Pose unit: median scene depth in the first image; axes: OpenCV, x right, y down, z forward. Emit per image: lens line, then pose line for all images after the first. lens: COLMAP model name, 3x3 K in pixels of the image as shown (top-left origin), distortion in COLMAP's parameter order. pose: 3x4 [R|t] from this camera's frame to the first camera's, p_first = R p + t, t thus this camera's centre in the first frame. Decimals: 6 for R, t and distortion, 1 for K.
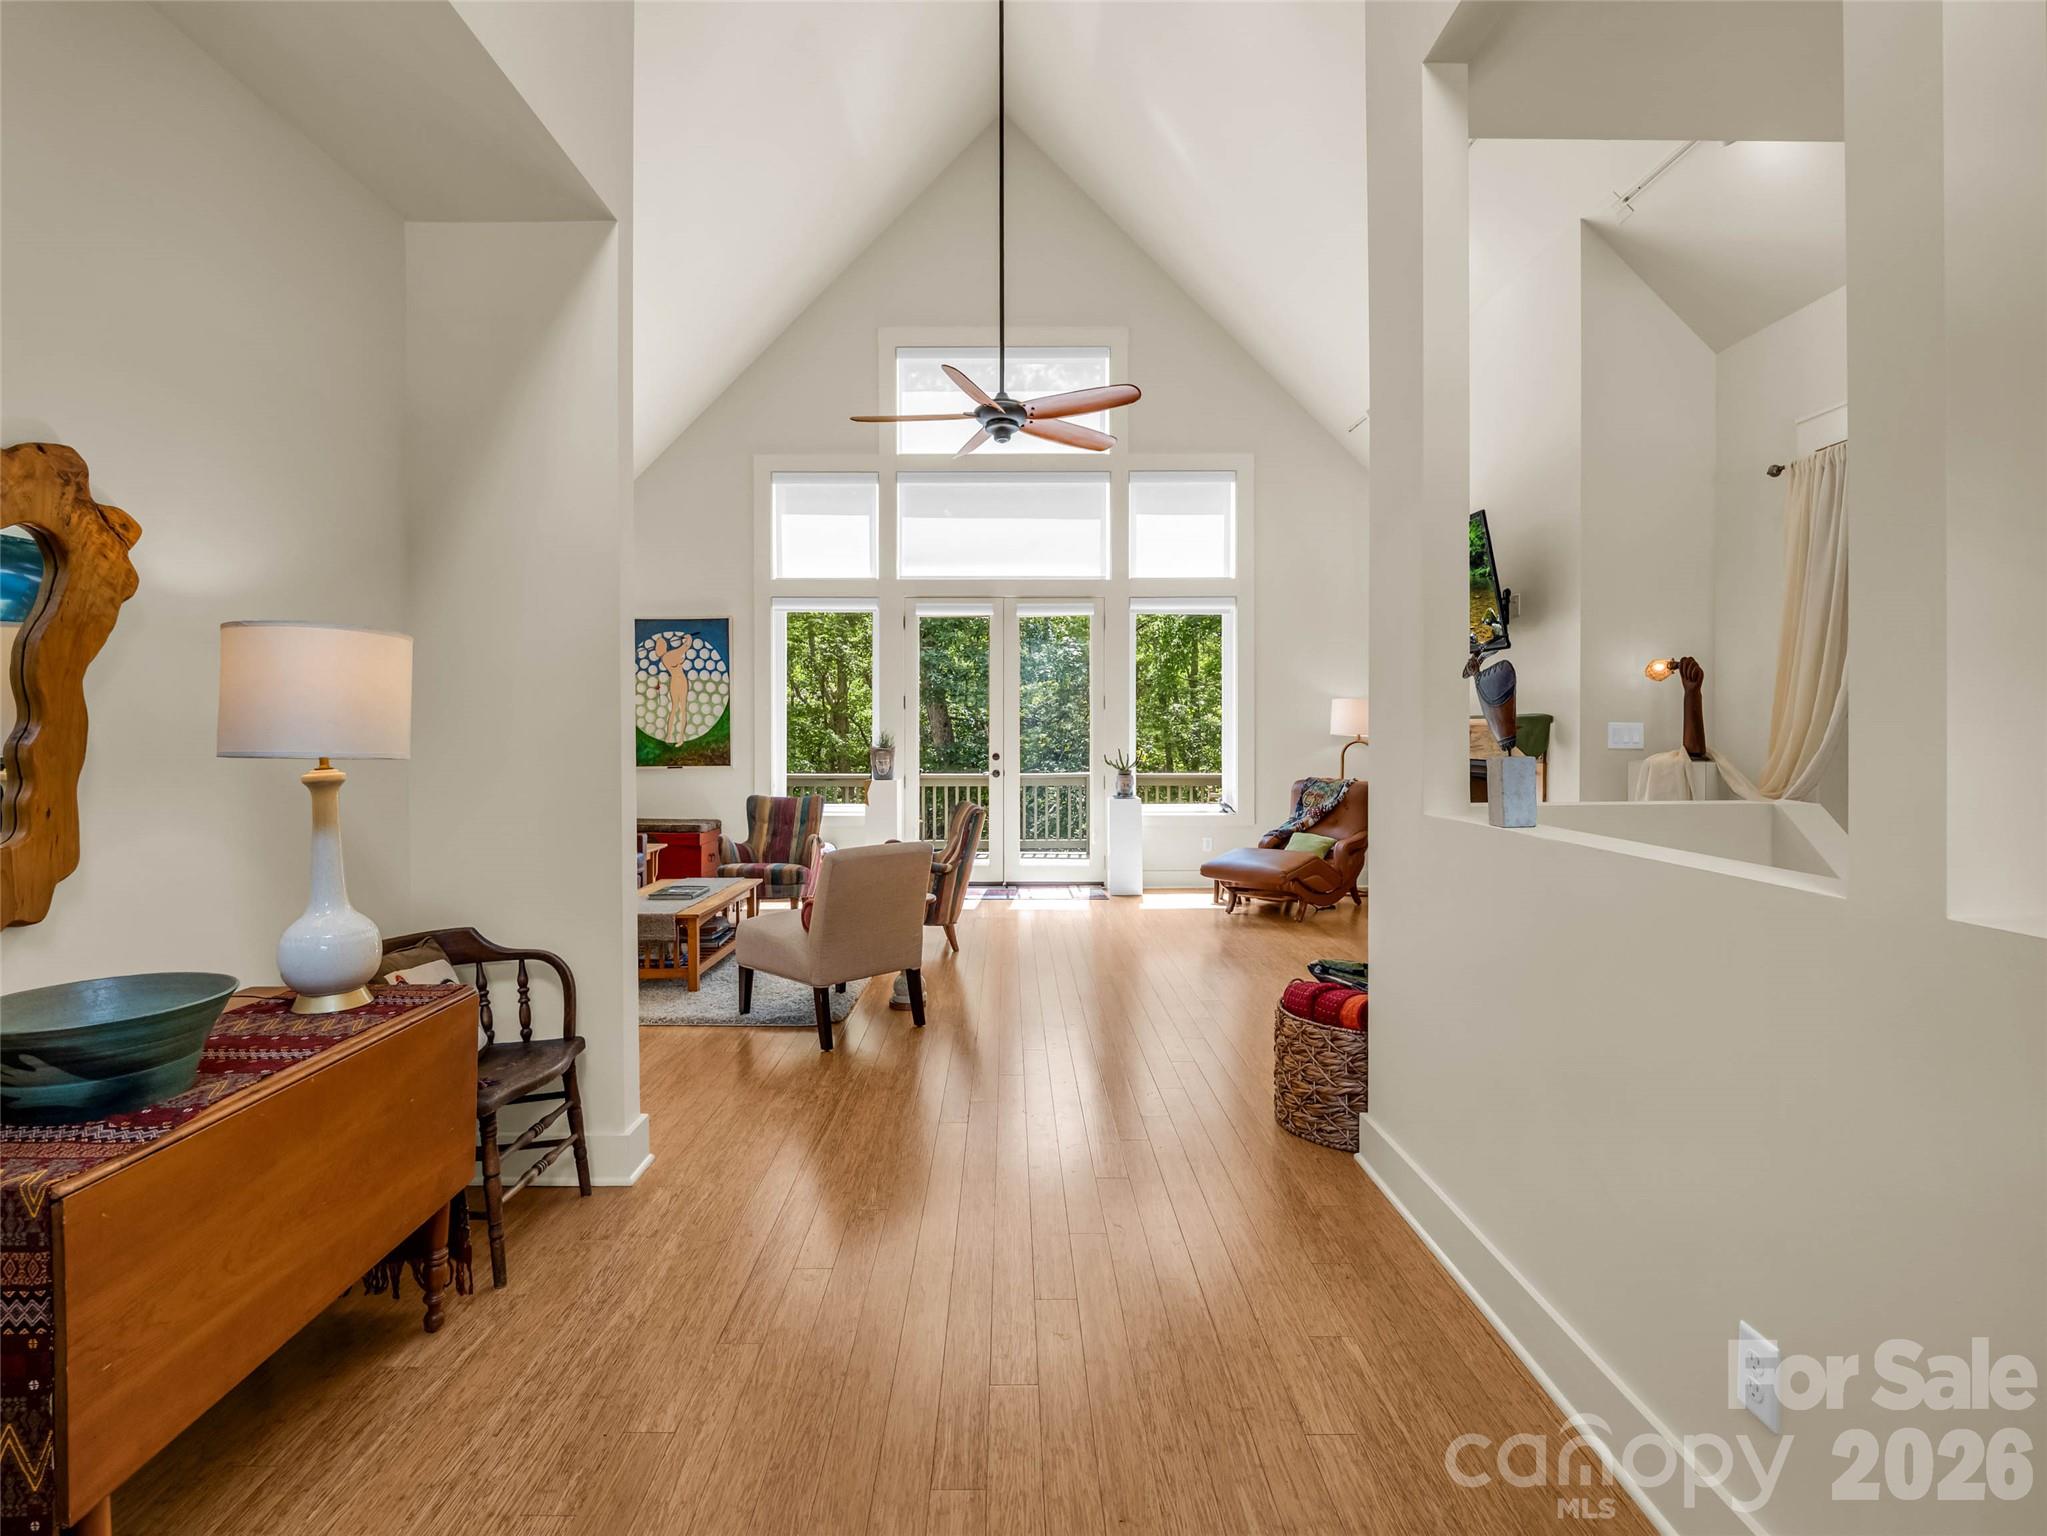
lens RADIAL K [[1017.8, 0, 1011.4], [0, 1017.8, 742.3], [0, 0, 1]] dist [-0.015039, -0.001818]
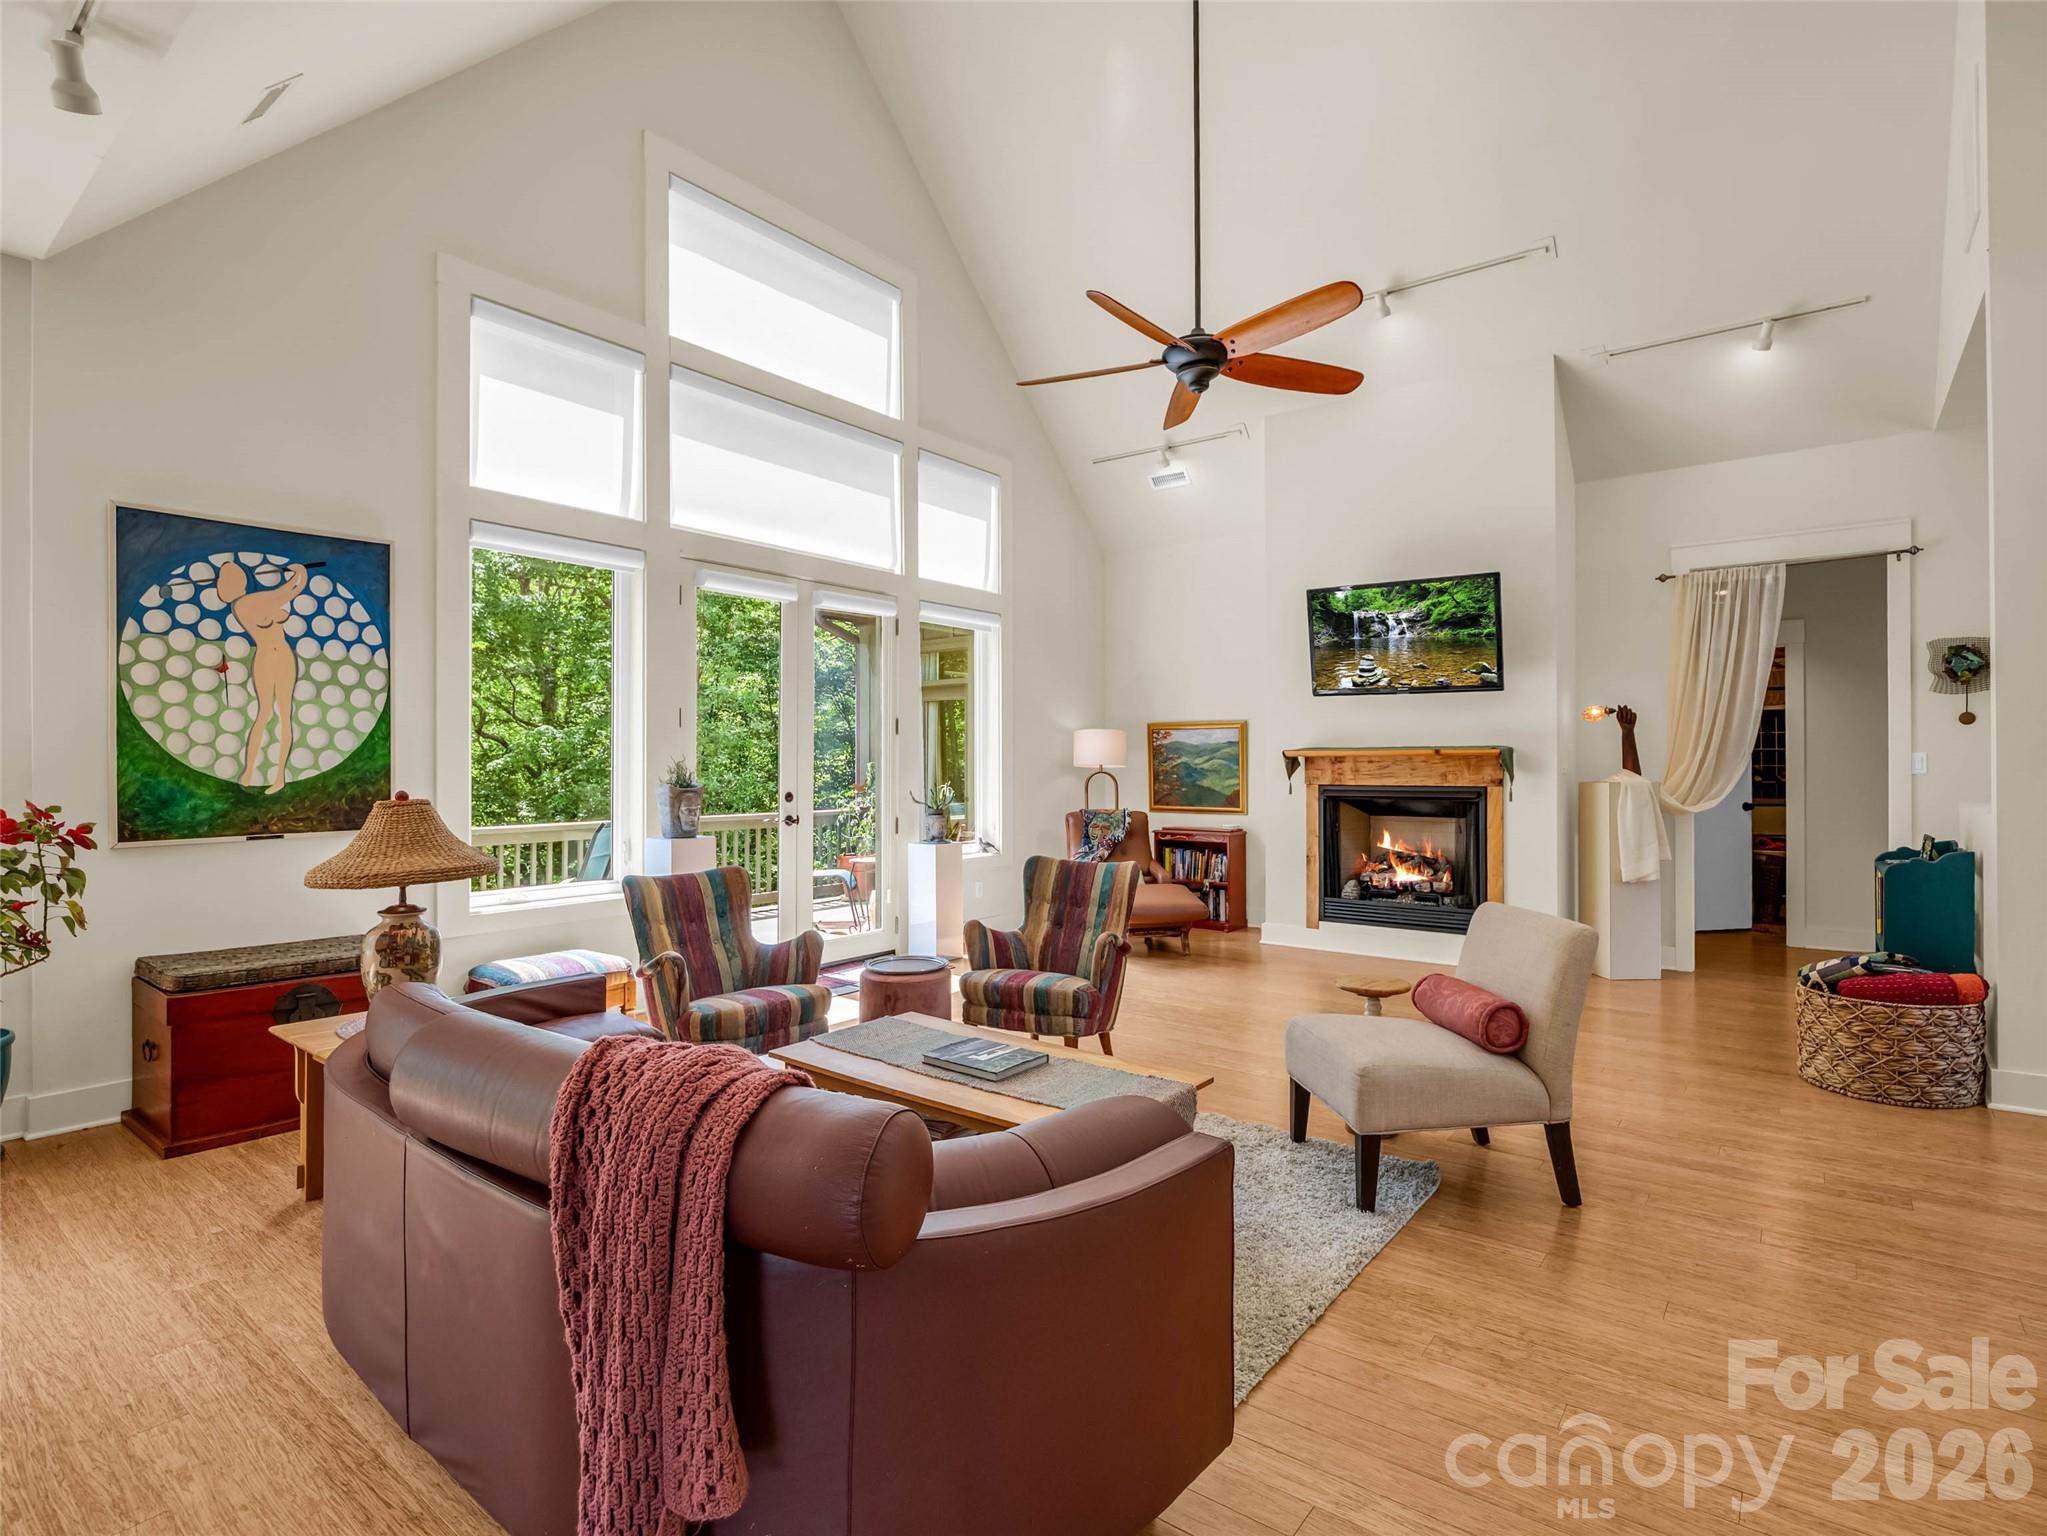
lens RADIAL K [[1017.8, 0, 1023.2], [0, 1017.8, 763.5], [0, 0, 1]] dist [-0.015039, -0.001818]
pose [[0.619235, -0.001036, 0.785205, -0.483415], [0.011712, 0.999900, -0.007918, -0.001999], [-0.785118, 0.014099, 0.619185, 0.424561]]
